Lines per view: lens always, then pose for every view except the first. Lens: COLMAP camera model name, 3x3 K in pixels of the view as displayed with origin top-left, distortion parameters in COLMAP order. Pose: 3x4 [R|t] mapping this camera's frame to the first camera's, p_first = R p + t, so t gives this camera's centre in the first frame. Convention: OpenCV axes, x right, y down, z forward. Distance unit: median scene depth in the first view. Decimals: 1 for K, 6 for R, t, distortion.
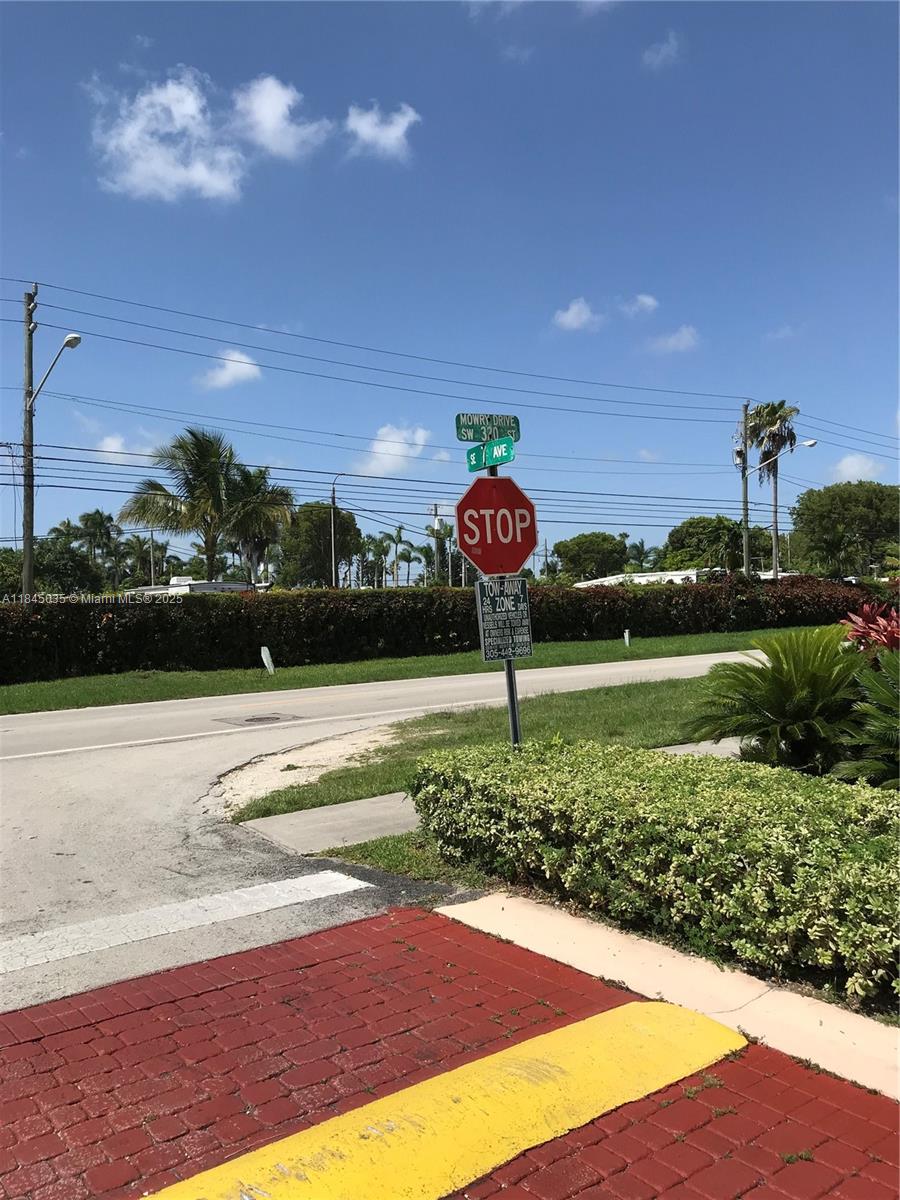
lens RADIAL K [[988.7, 0, 448.4], [0, 988.7, 604.0], [0, 0, 1]] dist [0.018408, -0.004475]
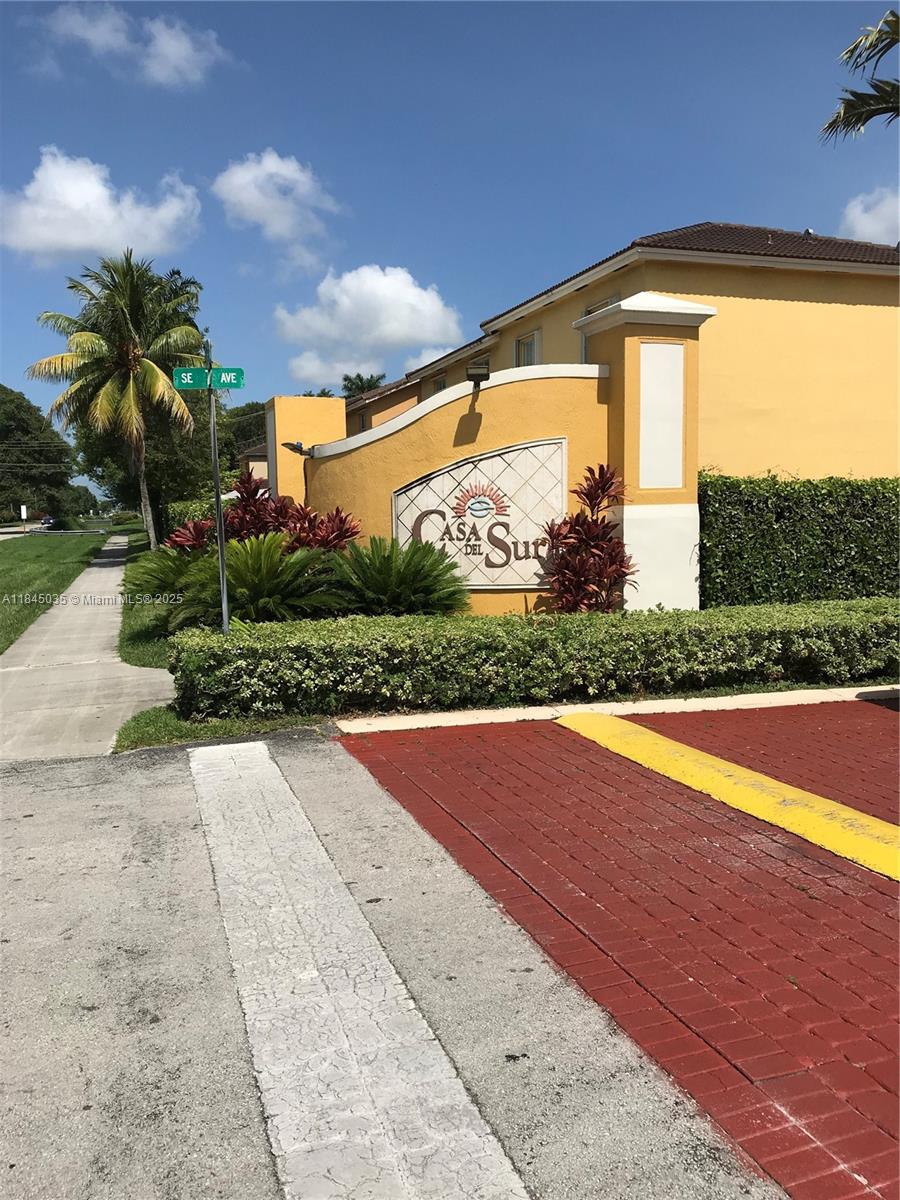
lens RADIAL K [[988.7, 0, 449.4], [0, 988.7, 597.9], [0, 0, 1]] dist [0.018408, -0.004475]
pose [[0.376538, -0.071393, 0.923646, -1.086670], [0.007471, 0.997228, 0.074035, 0.022542], [-0.926371, -0.020976, 0.376028, 0.336235]]
